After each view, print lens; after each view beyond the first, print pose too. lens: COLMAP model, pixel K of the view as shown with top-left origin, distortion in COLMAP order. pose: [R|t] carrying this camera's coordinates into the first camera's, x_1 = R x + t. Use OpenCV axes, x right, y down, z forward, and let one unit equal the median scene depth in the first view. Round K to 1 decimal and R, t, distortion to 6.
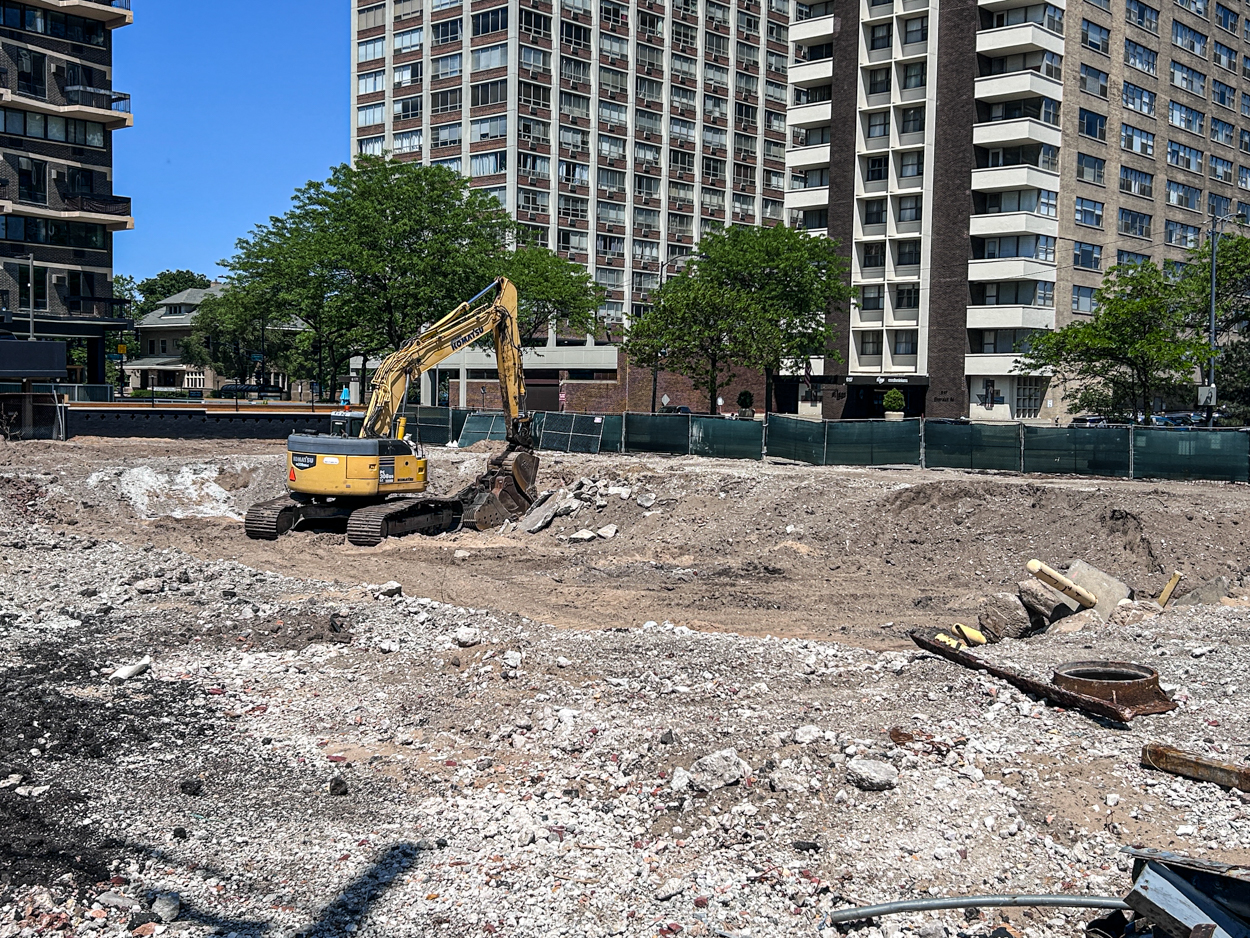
lens RADIAL K [[1427.5, 0, 620.9], [0, 1427.5, 467.7], [0, 0, 1]] dist [0.024736, 0.000000]
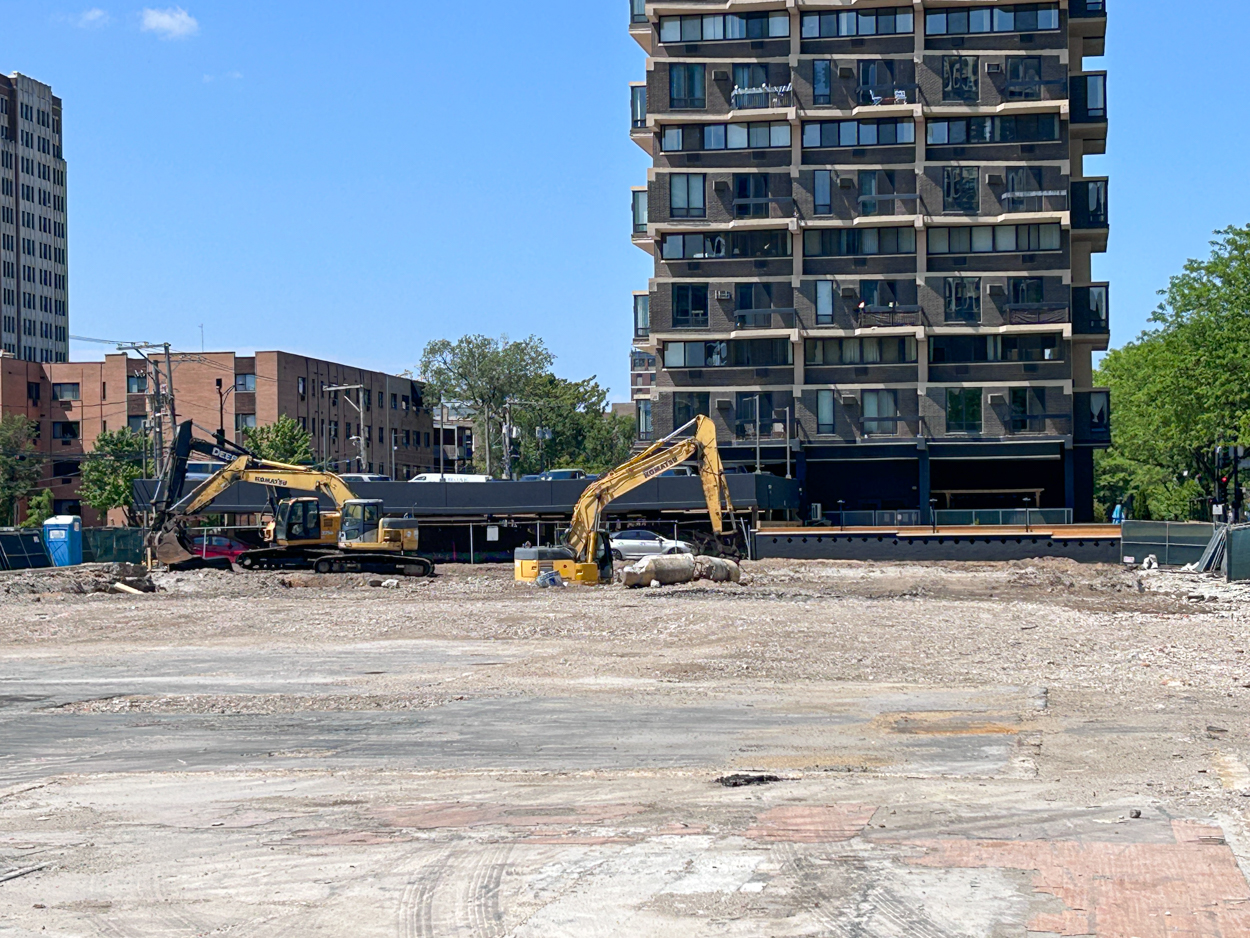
lens RADIAL K [[2679.5, 0, 619.3], [0, 2679.5, 482.0], [0, 0, 1]] dist [0.255288, 0.000000]
pose [[0.528387, -0.043447, -0.847891, 1.248881], [-0.014540, 0.998080, -0.060204, 0.042724], [0.848879, 0.044140, 0.526741, -0.179189]]
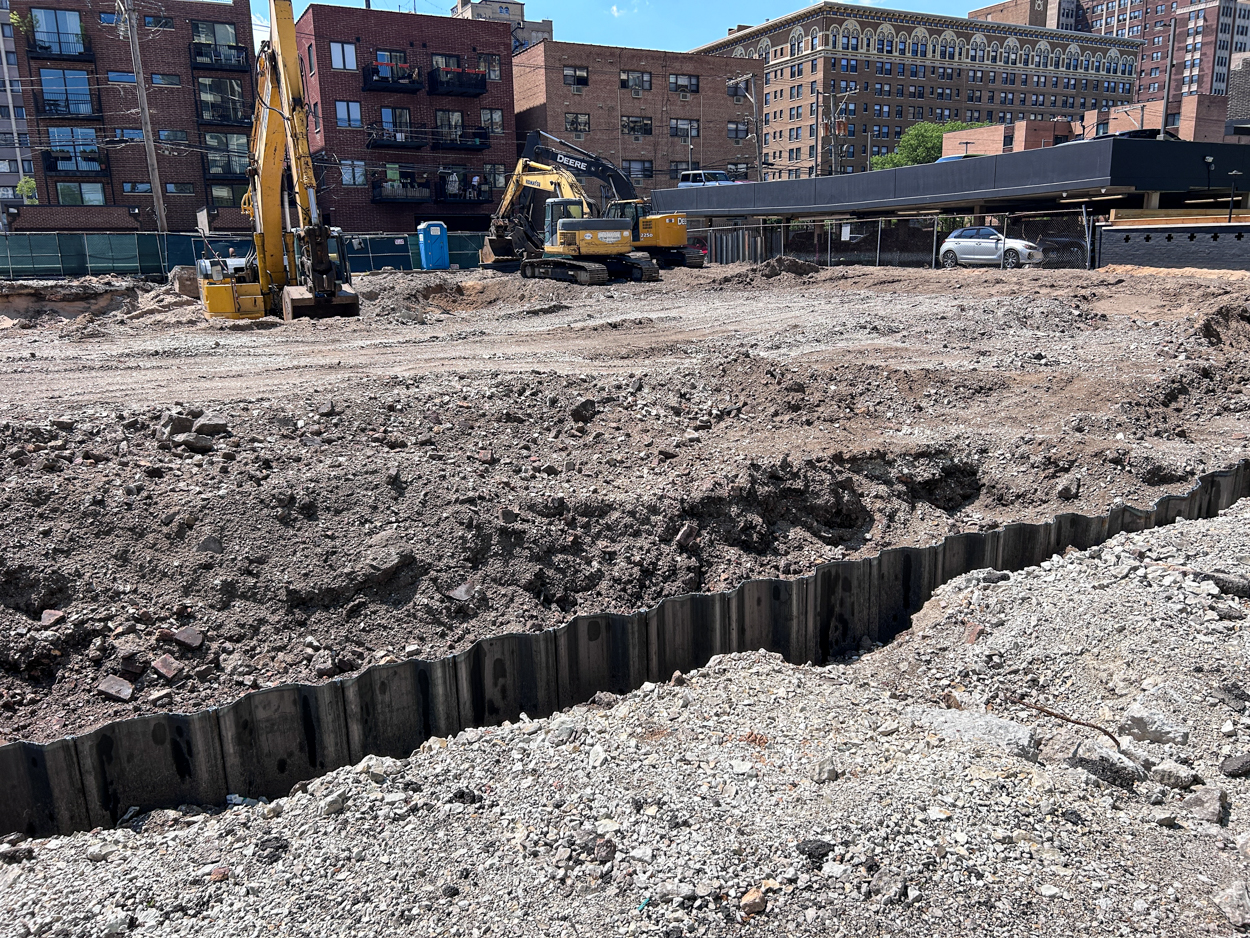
lens RADIAL K [[939.8, 0, 634.0], [0, 939.8, 458.6], [0, 0, 1]] dist [0.061377, -0.066320]
pose [[-0.350791, 0.191156, -0.916736, 0.191310], [-0.031788, 0.975950, 0.215666, -0.021476], [0.935914, 0.104795, -0.336278, 0.891241]]
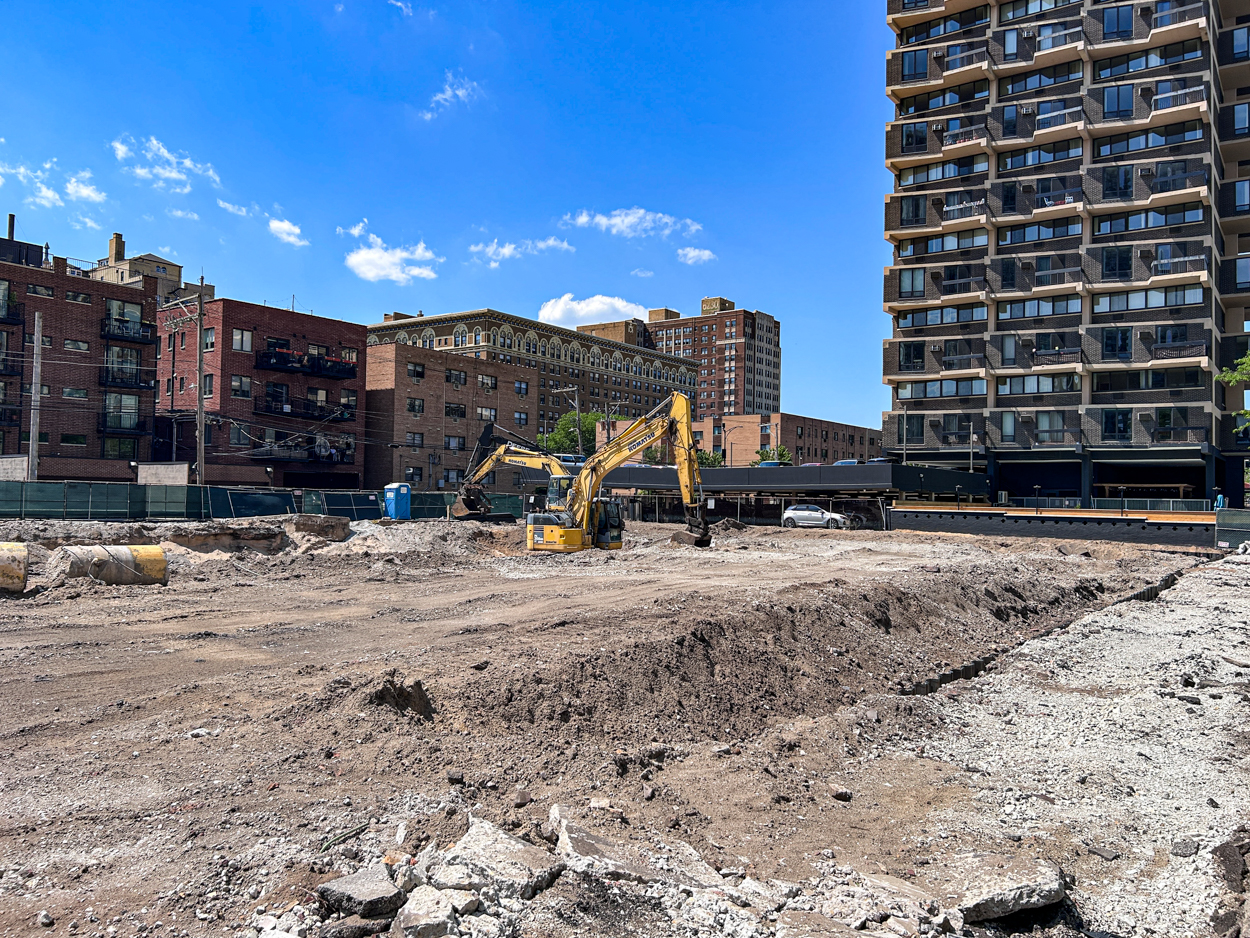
lens RADIAL K [[939.8, 0, 636.1], [0, 939.8, 473.5], [0, 0, 1]] dist [0.061377, -0.066320]
pose [[0.098048, -0.049957, -0.993927, 0.505735], [-0.061057, 0.996556, -0.056112, -0.008375], [0.993307, 0.066187, 0.094661, 0.612681]]
